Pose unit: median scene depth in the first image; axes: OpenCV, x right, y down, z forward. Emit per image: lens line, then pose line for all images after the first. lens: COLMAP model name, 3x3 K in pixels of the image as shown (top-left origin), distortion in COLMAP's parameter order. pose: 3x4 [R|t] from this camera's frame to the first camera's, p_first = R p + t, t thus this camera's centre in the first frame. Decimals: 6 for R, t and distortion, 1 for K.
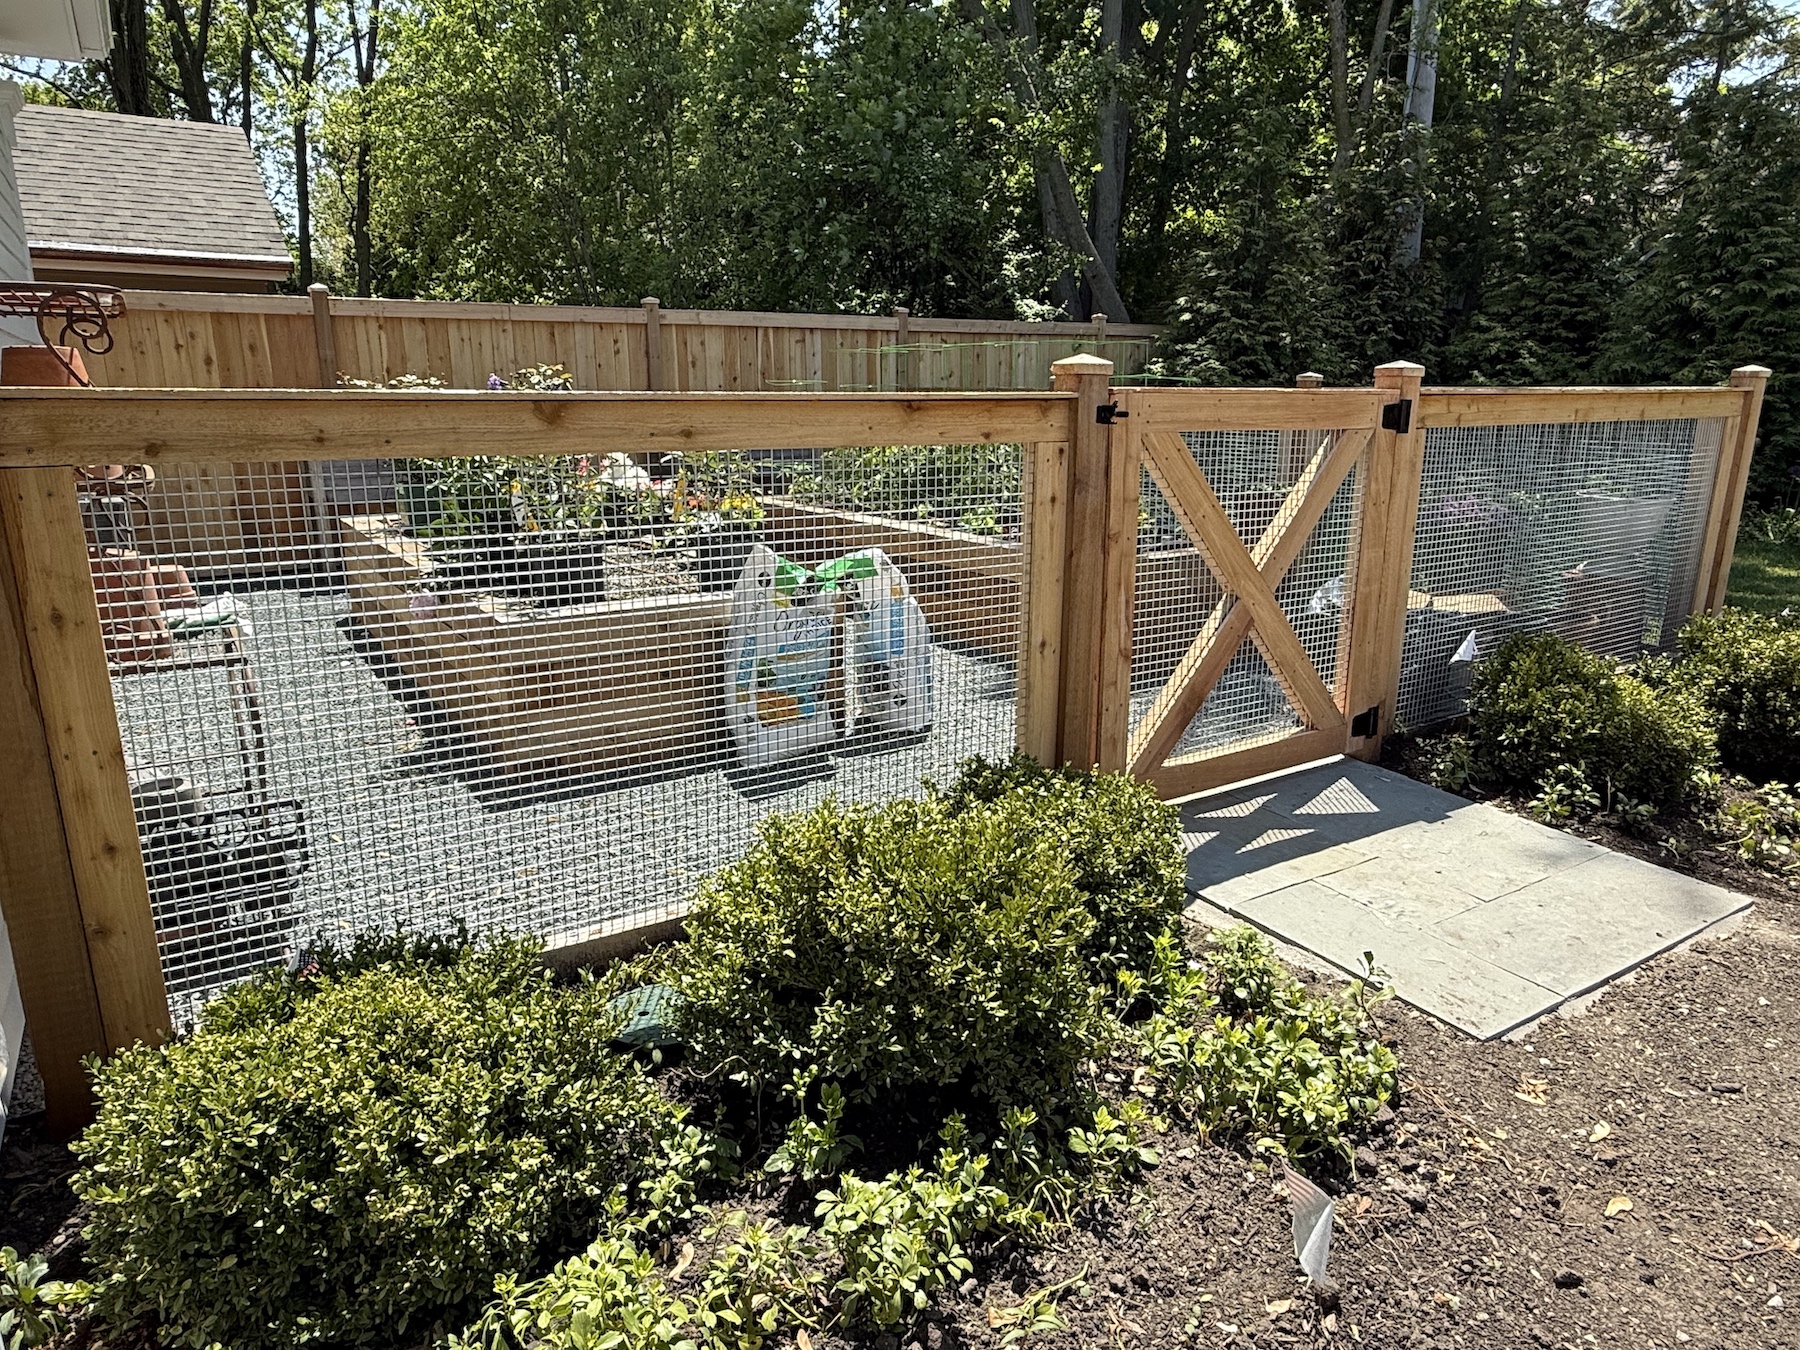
lens RADIAL K [[1137.6, 0, 898.9], [0, 1137.6, 697.9], [0, 0, 1]] dist [-0.000759, 0.000563]
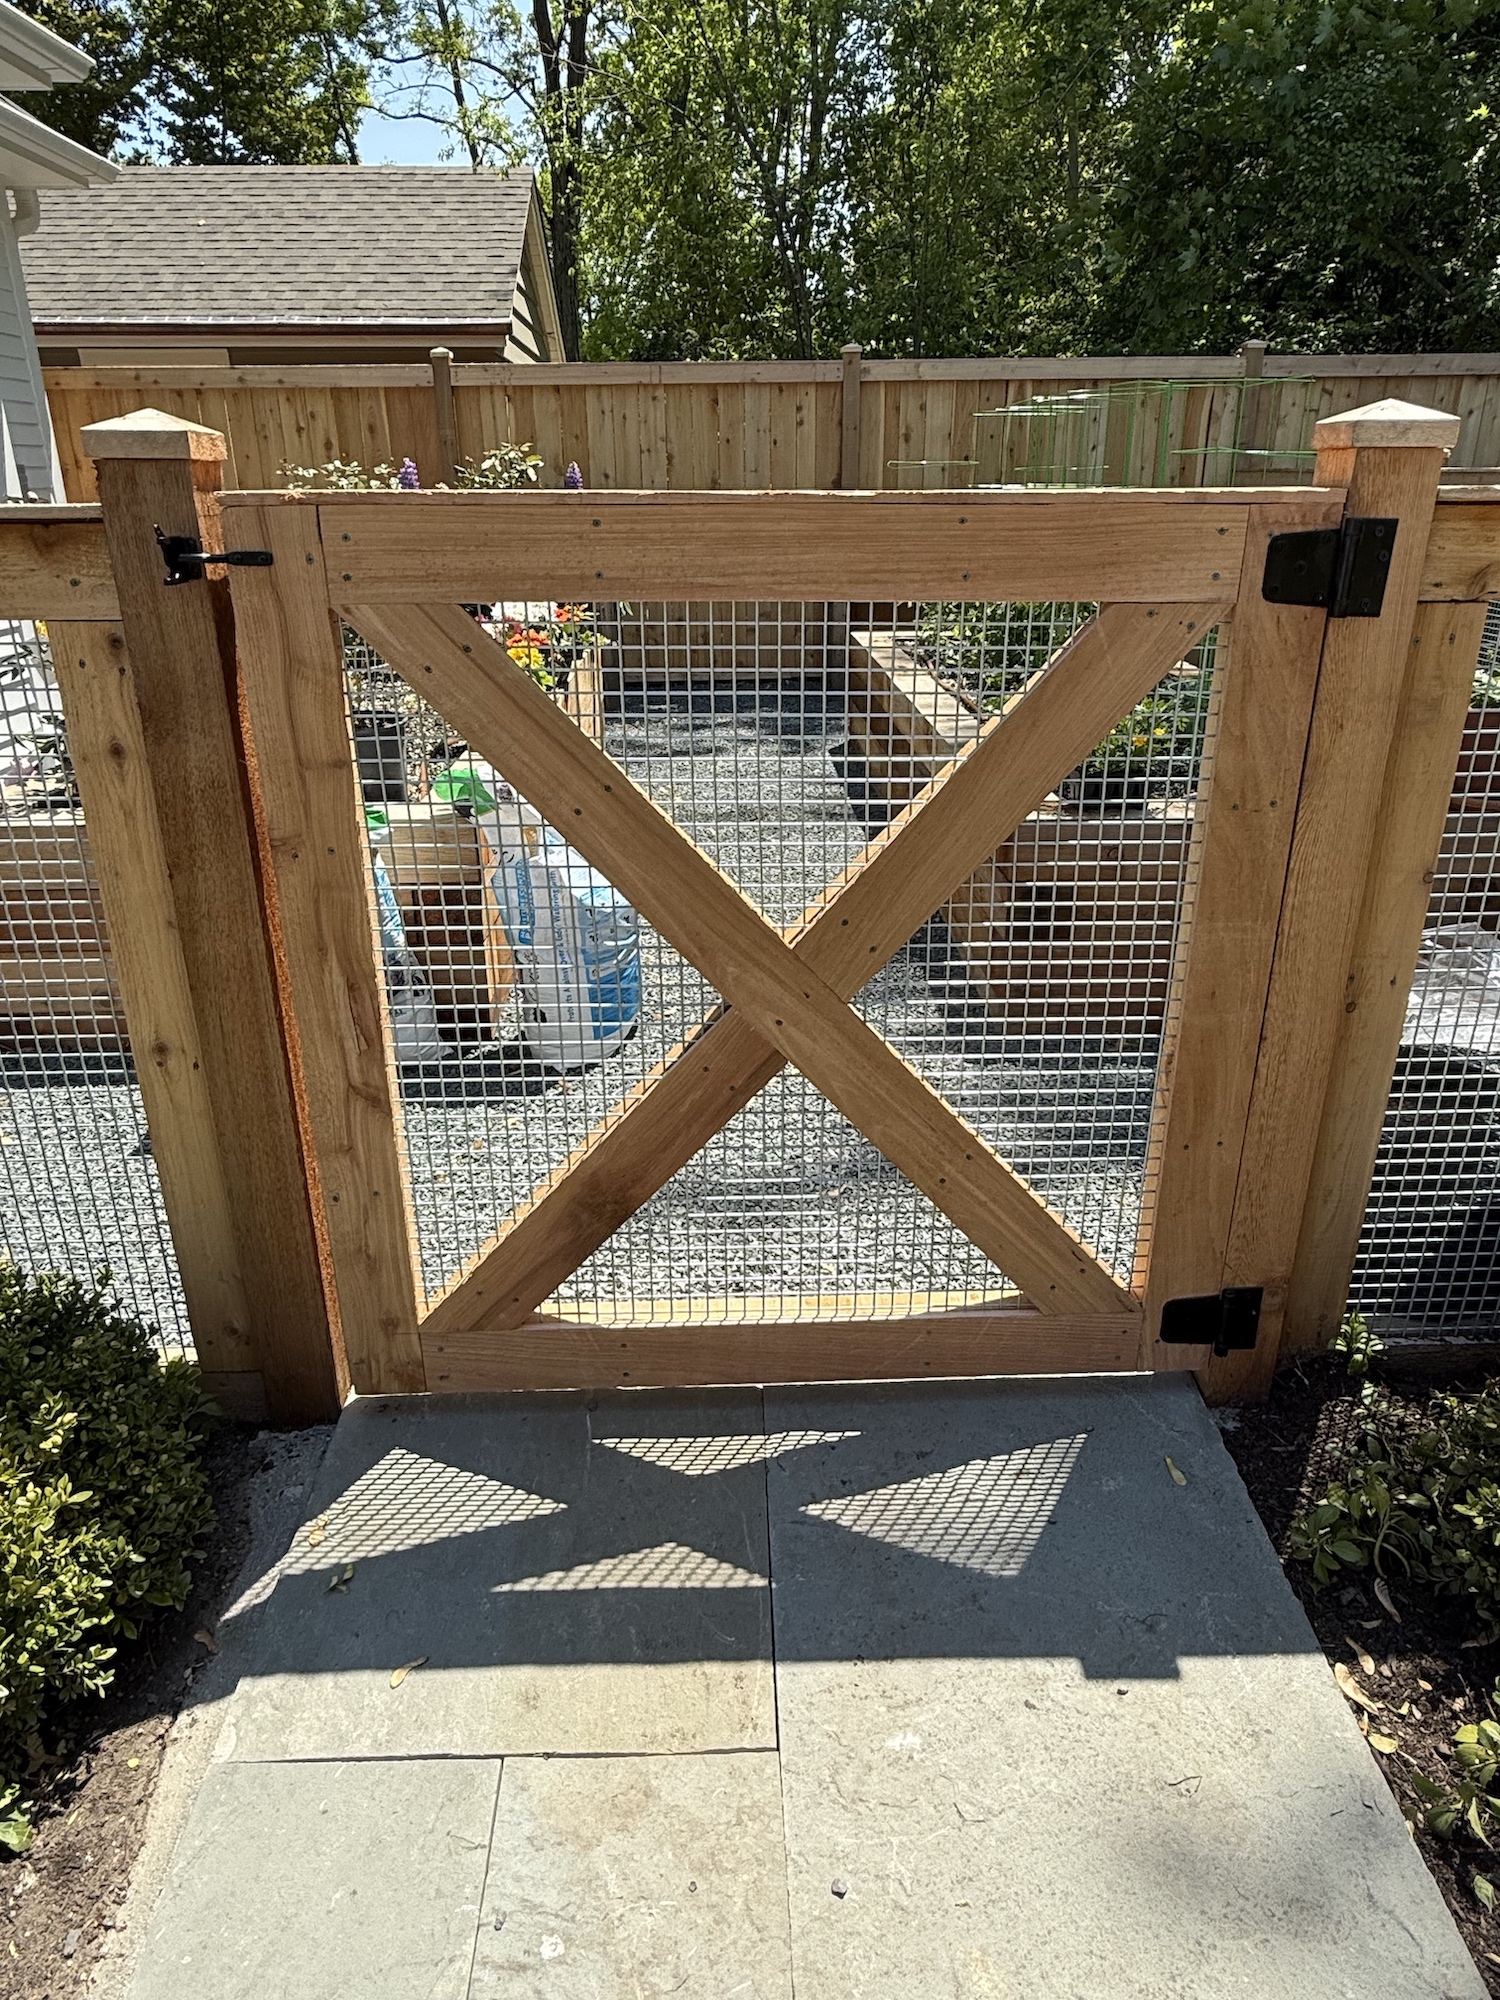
lens RADIAL K [[1264.0, 0, 750.0], [0, 1264.0, 1000.0], [0, 0, 1]] dist [-0.000759, 0.000563]
pose [[0.855358, 0.194130, -0.480287, 0.241700], [-0.128583, 0.977677, 0.166175, -0.076659], [0.501825, -0.080382, 0.861226, 0.272049]]
